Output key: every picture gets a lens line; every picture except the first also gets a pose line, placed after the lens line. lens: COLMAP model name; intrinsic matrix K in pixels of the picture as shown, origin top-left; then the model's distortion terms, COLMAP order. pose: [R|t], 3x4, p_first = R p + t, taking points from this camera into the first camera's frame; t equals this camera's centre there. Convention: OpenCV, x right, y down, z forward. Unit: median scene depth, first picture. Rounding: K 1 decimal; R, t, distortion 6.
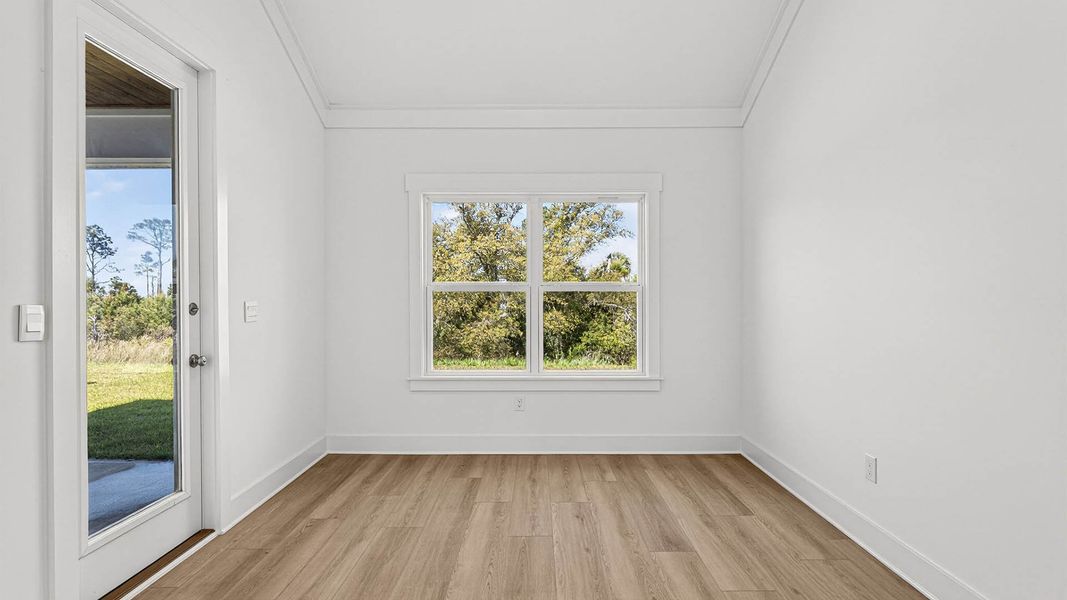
lens RADIAL K [[506.7, 0, 516.6], [0, 506.7, 301.4], [0, 0, 1]] dist [0.014045, 0.000159]
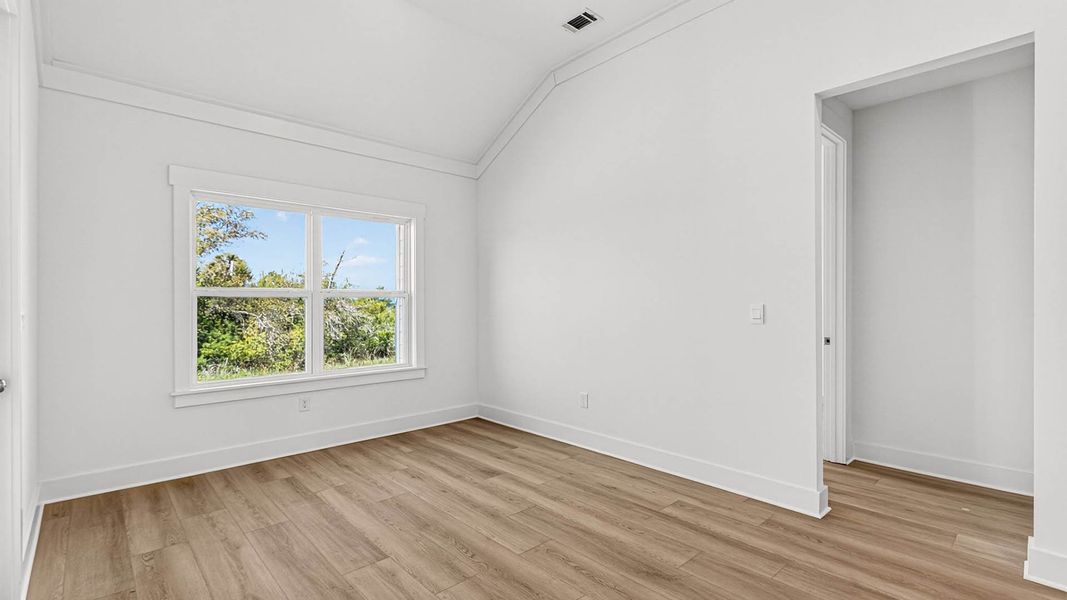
lens RADIAL K [[506.7, 0, 518.3], [0, 506.7, 292.6], [0, 0, 1]] dist [0.014045, 0.000159]
pose [[0.734189, 0.012894, 0.678823, -0.435859], [0.007172, 0.999617, -0.026744, 0.003547], [-0.678907, 0.024504, 0.733815, -0.083060]]
